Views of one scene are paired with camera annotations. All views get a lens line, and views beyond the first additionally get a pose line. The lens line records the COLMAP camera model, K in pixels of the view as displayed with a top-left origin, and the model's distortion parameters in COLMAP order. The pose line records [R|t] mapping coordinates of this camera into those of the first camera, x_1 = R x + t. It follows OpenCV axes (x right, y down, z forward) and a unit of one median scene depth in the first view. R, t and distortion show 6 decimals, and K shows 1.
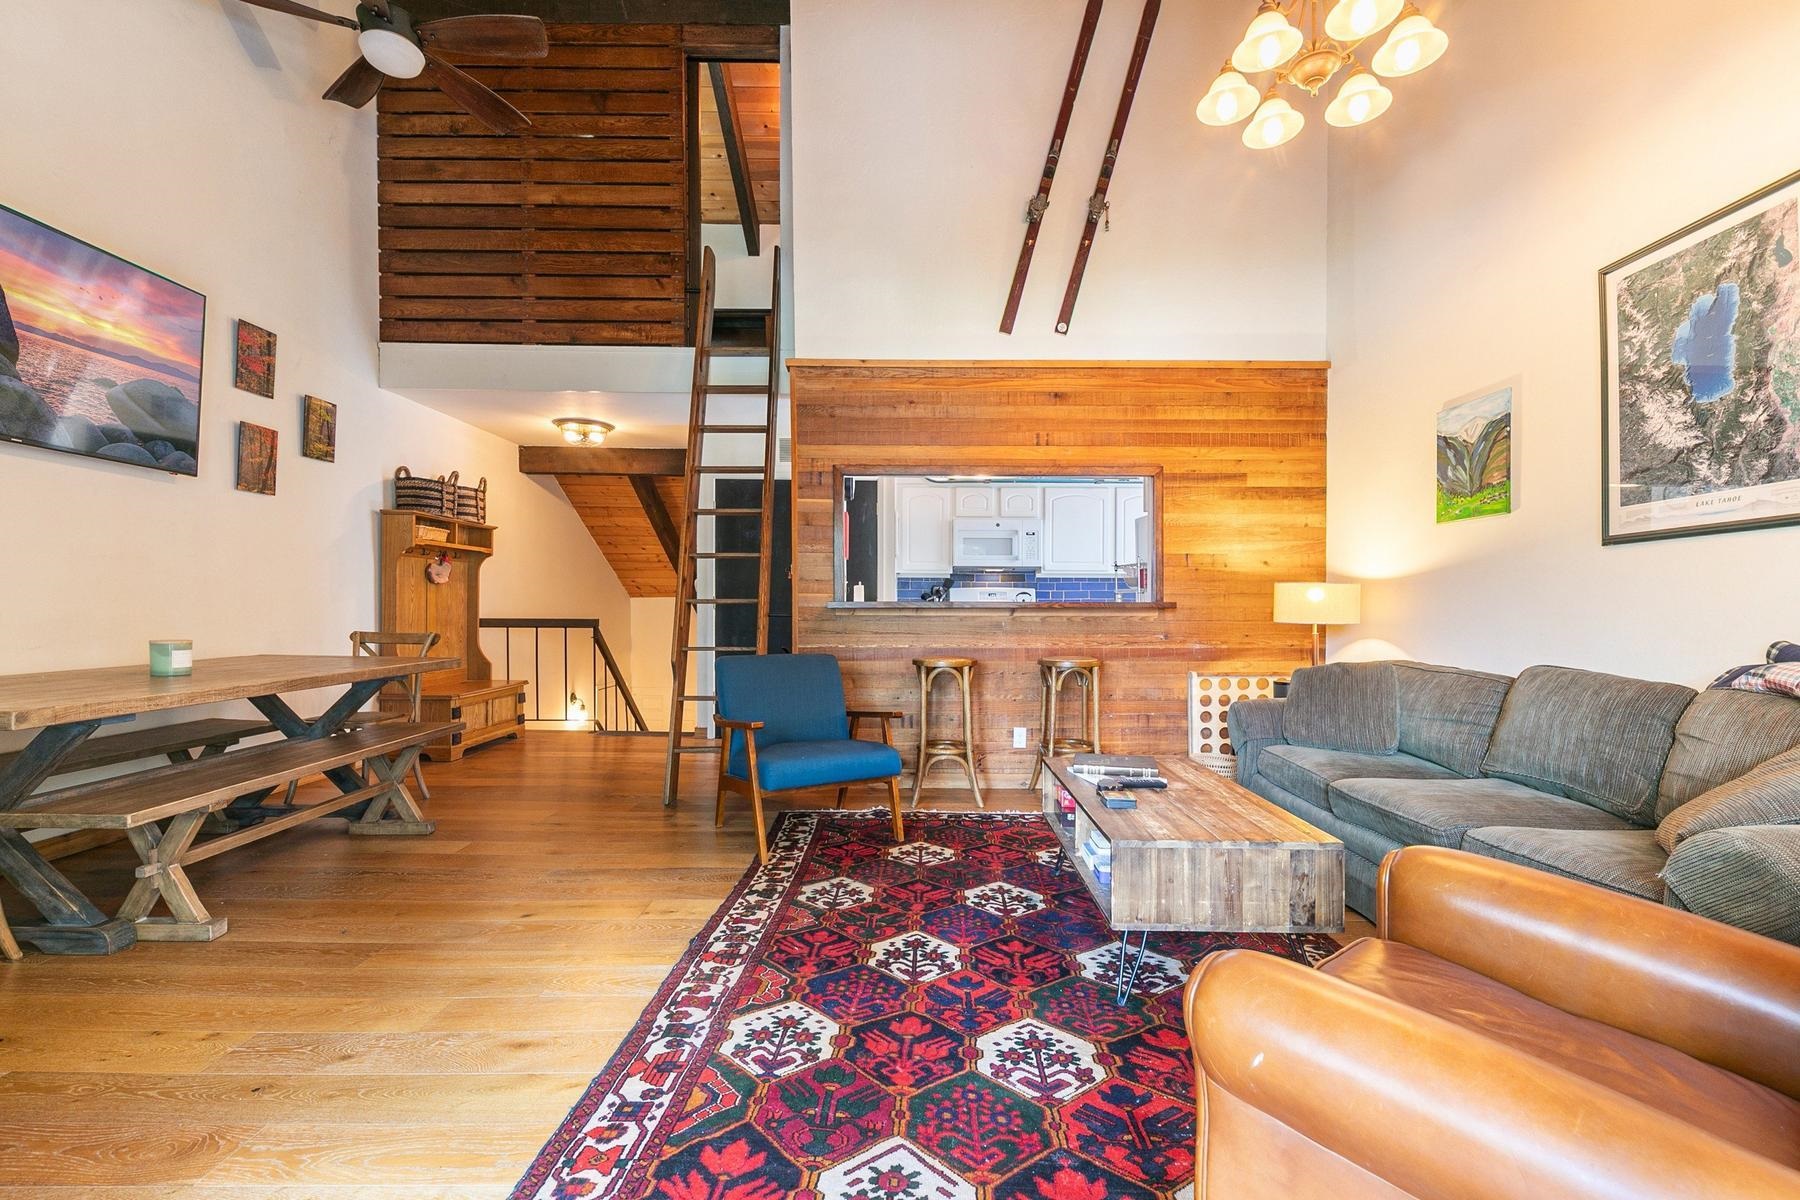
lens RADIAL K [[748.8, 0, 921.9], [0, 748.8, 631.2], [0, 0, 1]] dist [0.001867, -0.000374]
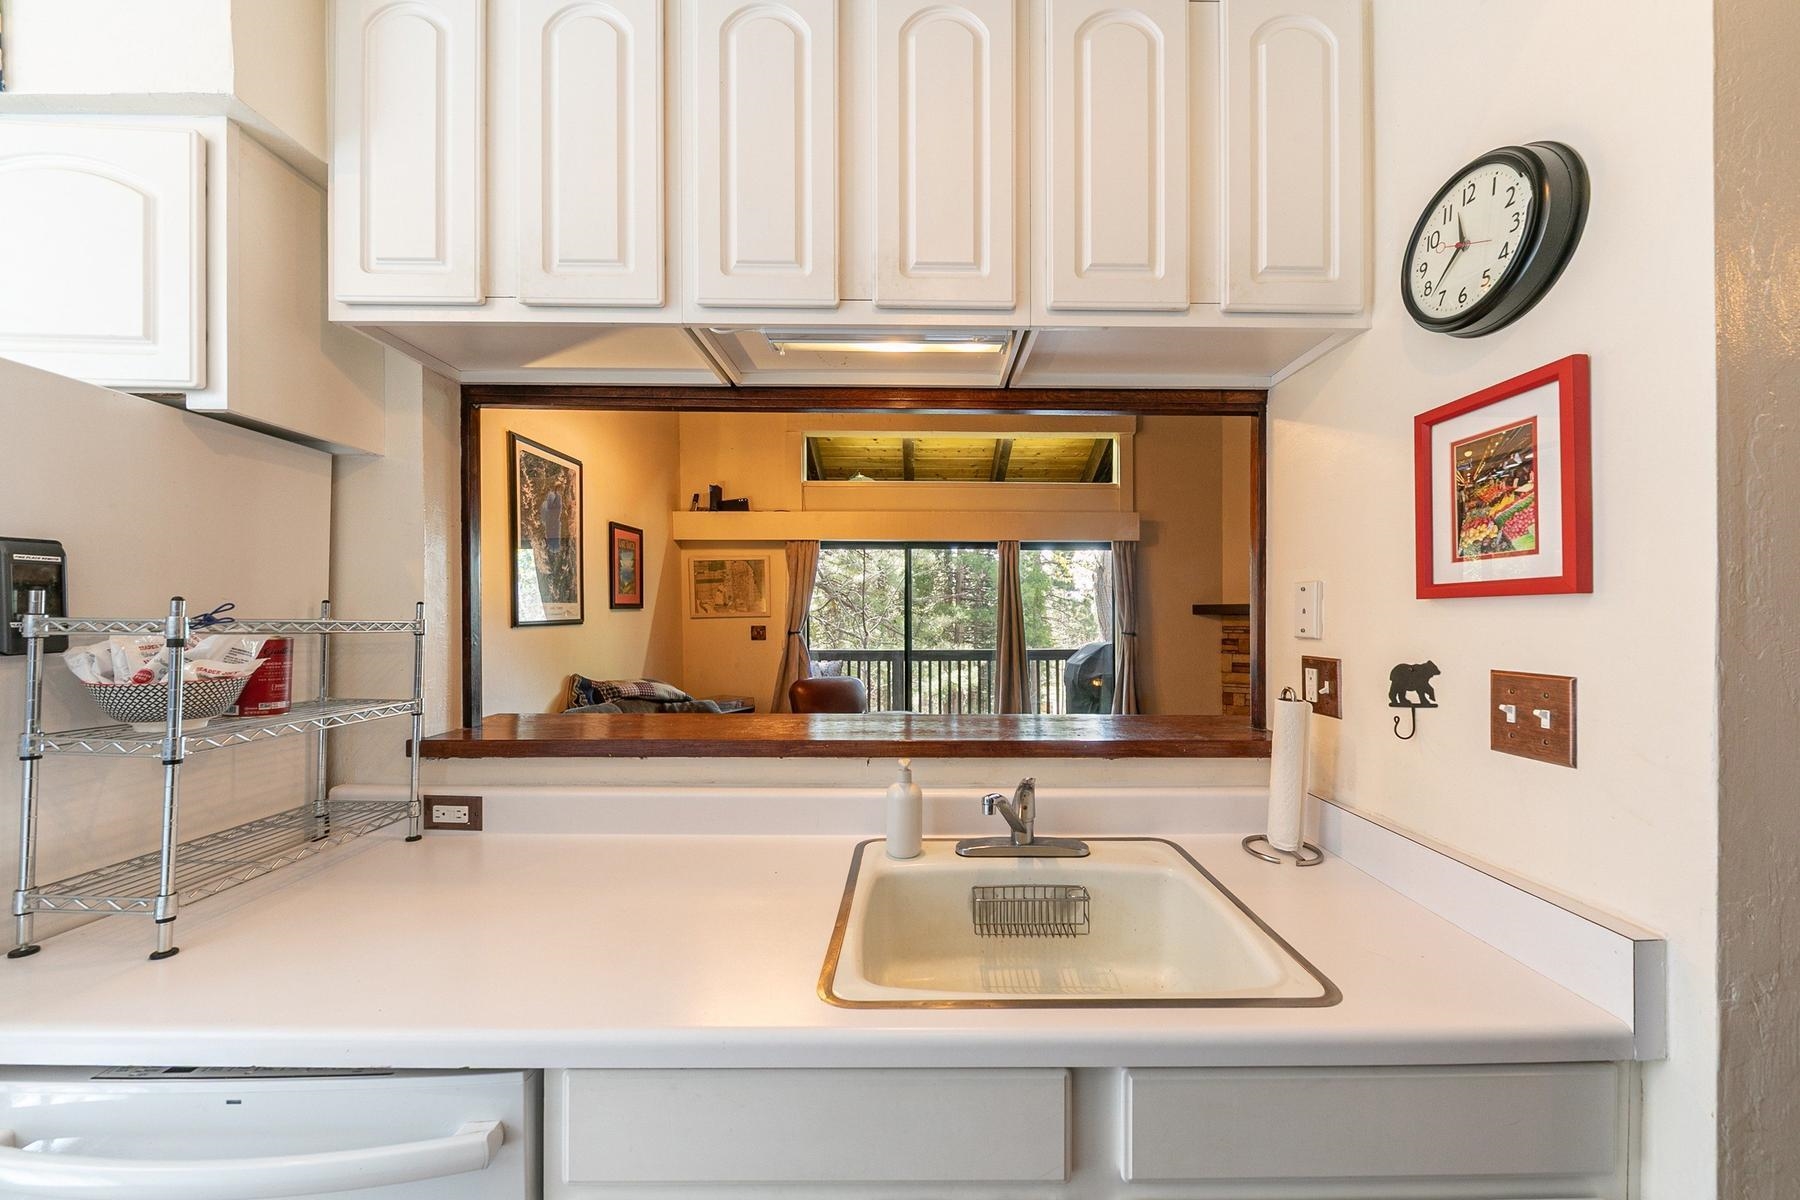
lens RADIAL K [[633.5, 0, 909.7], [0, 633.5, 618.9], [0, 0, 1]] dist [0.001590, -0.000015]
pose [[-0.998933, -0.003971, 0.046008, 0.089977], [-0.002385, 0.999402, 0.034494, -0.150648], [-0.046117, 0.034347, -0.998345, 1.871030]]
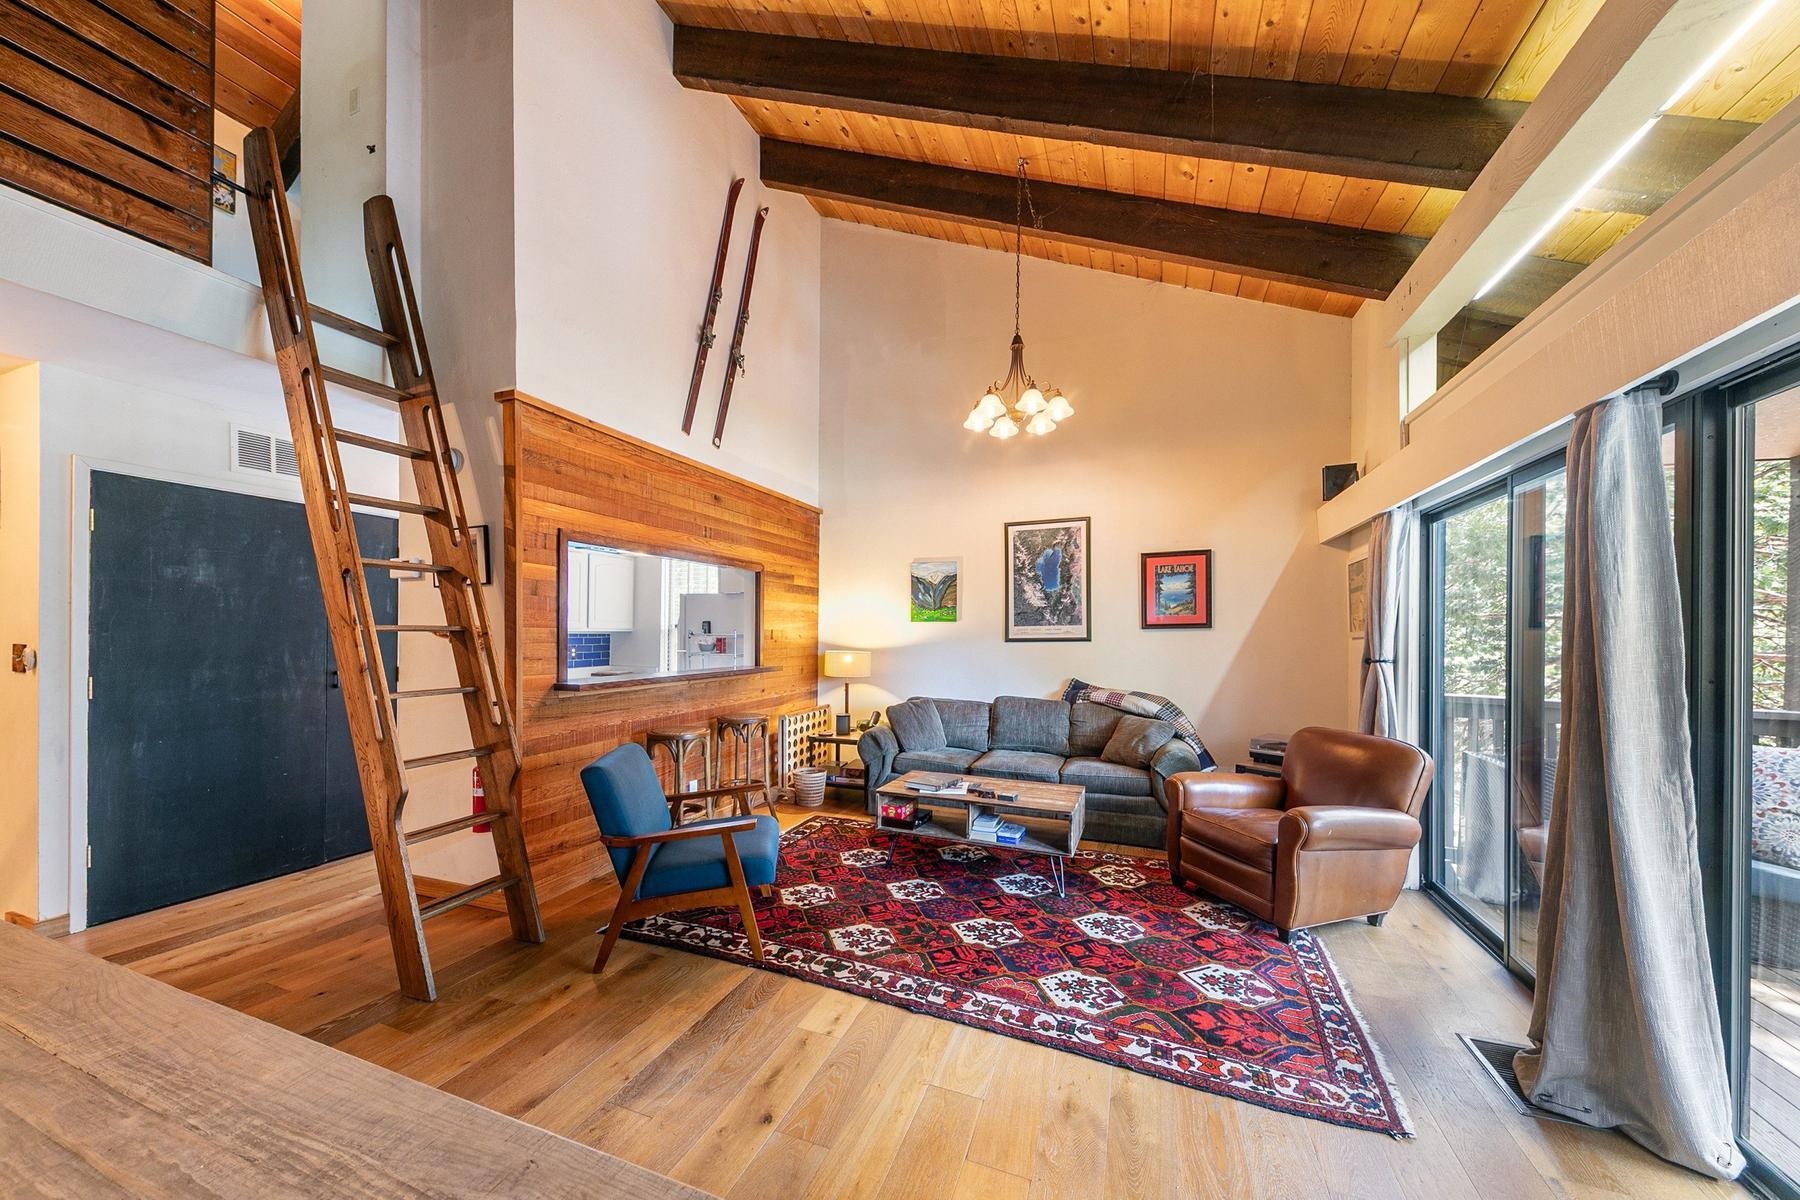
lens RADIAL K [[625.5, 0, 887.9], [0, 625.5, 639.8], [0, 0, 1]] dist [-0.000698, -0.000081]
pose [[0.397697, -0.005071, 0.917503, -0.885643], [0.024816, 0.999678, -0.005231, -0.103895], [-0.917181, 0.024849, 0.397695, 0.489844]]
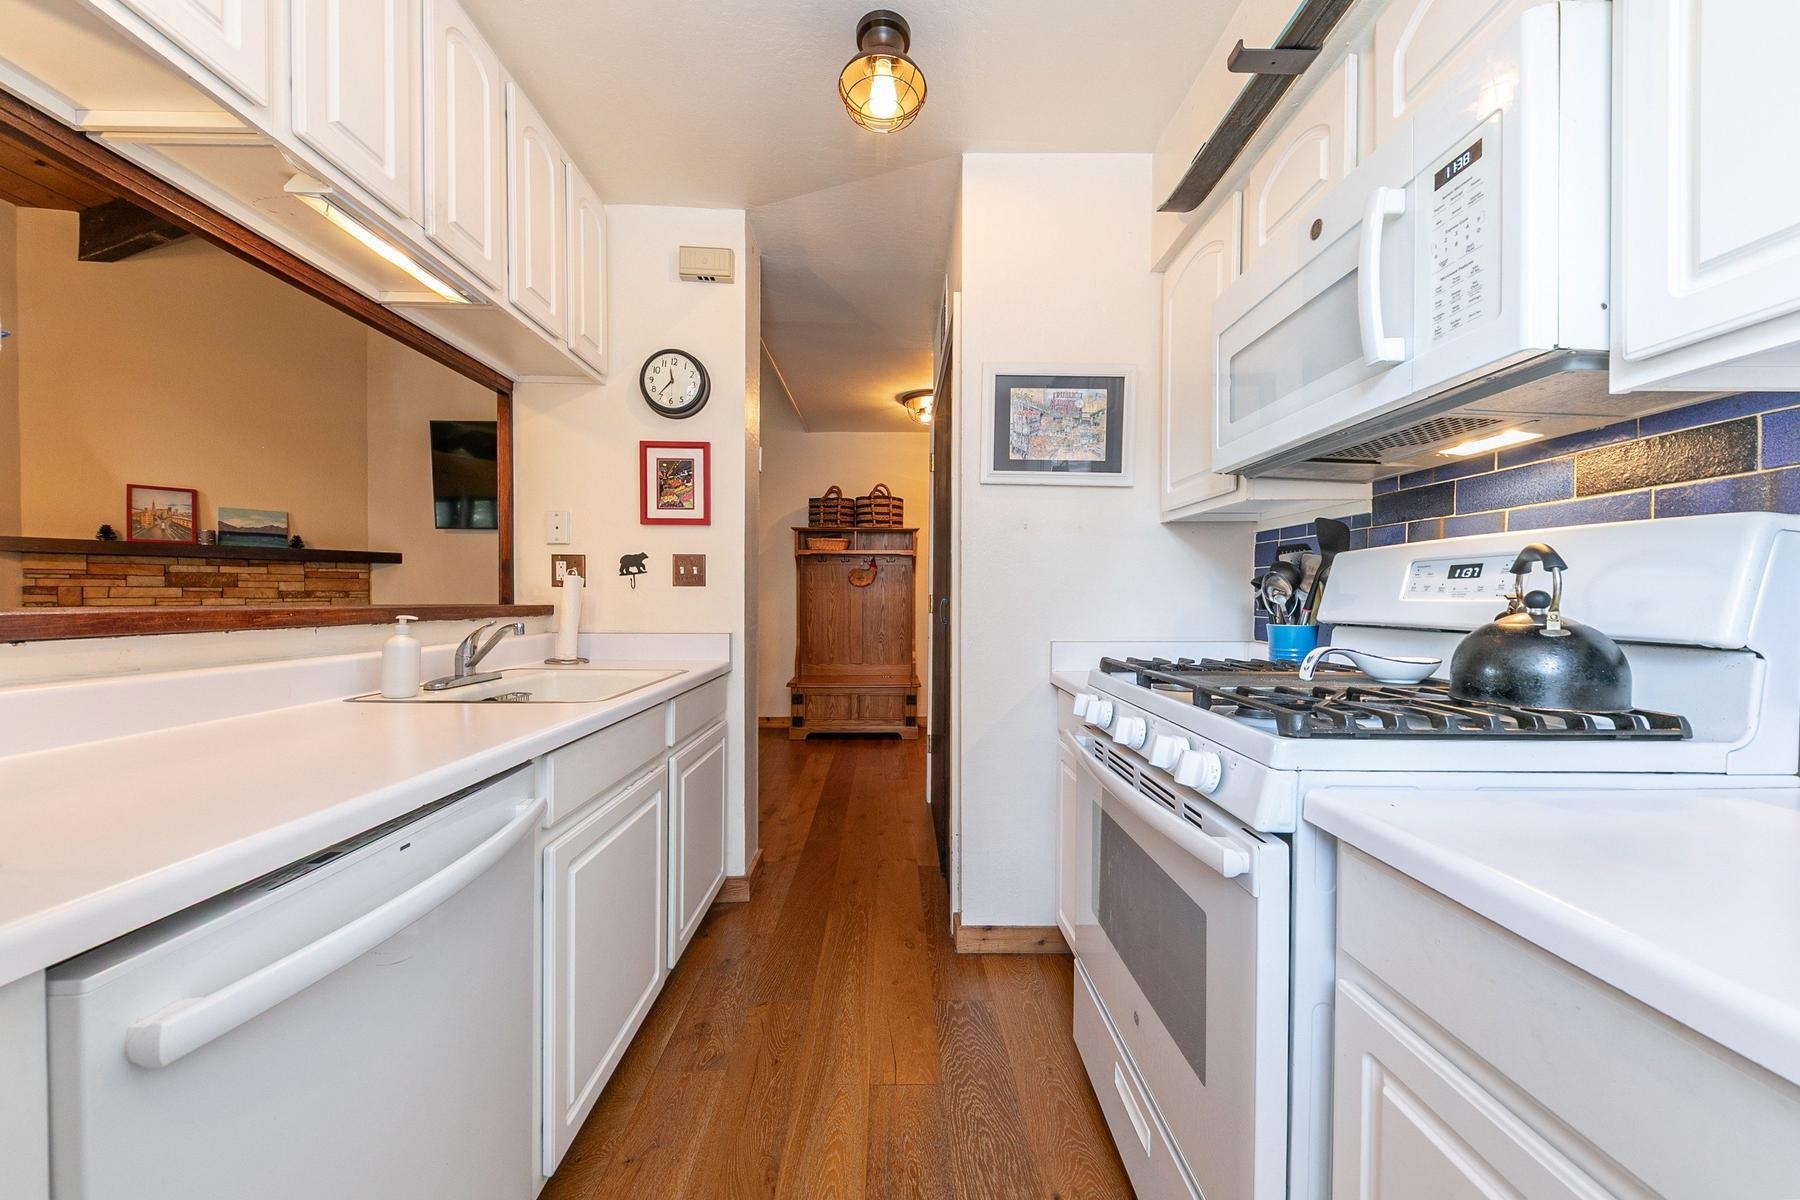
lens RADIAL K [[649.0, 0, 928.1], [0, 649.0, 605.7], [0, 0, 1]] dist [0.000394, -0.000178]
pose [[-0.001700, 0.008608, -0.999962, 0.574834], [-0.037240, 0.999269, 0.008665, -0.076936], [0.999305, 0.037254, -0.001378, 1.863524]]
